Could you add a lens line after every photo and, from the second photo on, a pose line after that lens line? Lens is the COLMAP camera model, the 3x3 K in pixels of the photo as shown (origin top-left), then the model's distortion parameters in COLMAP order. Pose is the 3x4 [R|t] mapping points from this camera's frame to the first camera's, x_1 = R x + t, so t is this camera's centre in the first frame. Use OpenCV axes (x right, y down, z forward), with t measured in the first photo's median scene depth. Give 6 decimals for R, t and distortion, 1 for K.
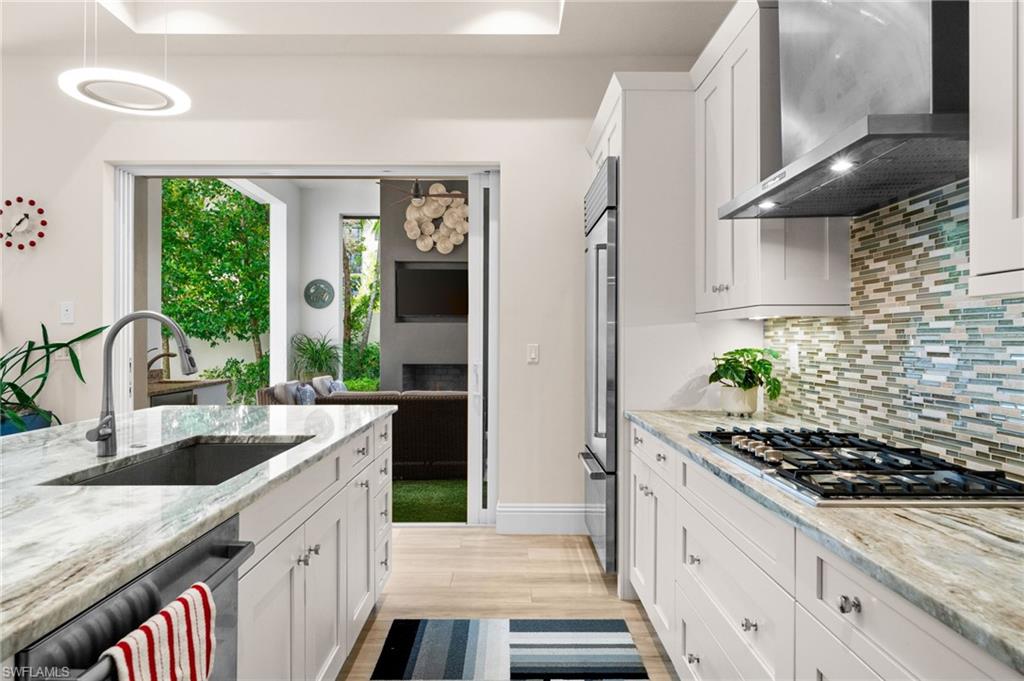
lens RADIAL K [[648.2, 0, 512.8], [0, 648.2, 338.4], [0, 0, 1]] dist [0.002994, 0.000955]
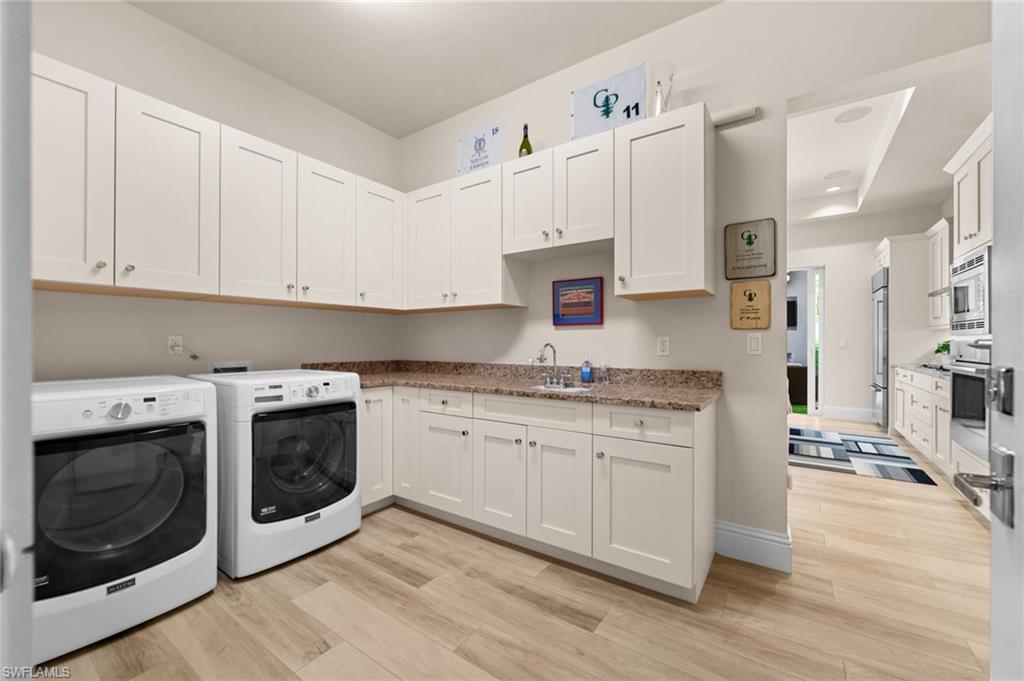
lens RADIAL K [[414.7, 0, 506.1], [0, 414.7, 334.8], [0, 0, 1]] dist [-0.002602, 0.000597]
pose [[0.813853, -0.001371, -0.581069, -0.111766], [-0.005766, 0.999929, -0.010435, 0.017363], [0.581042, 0.011843, 0.813787, -1.145260]]
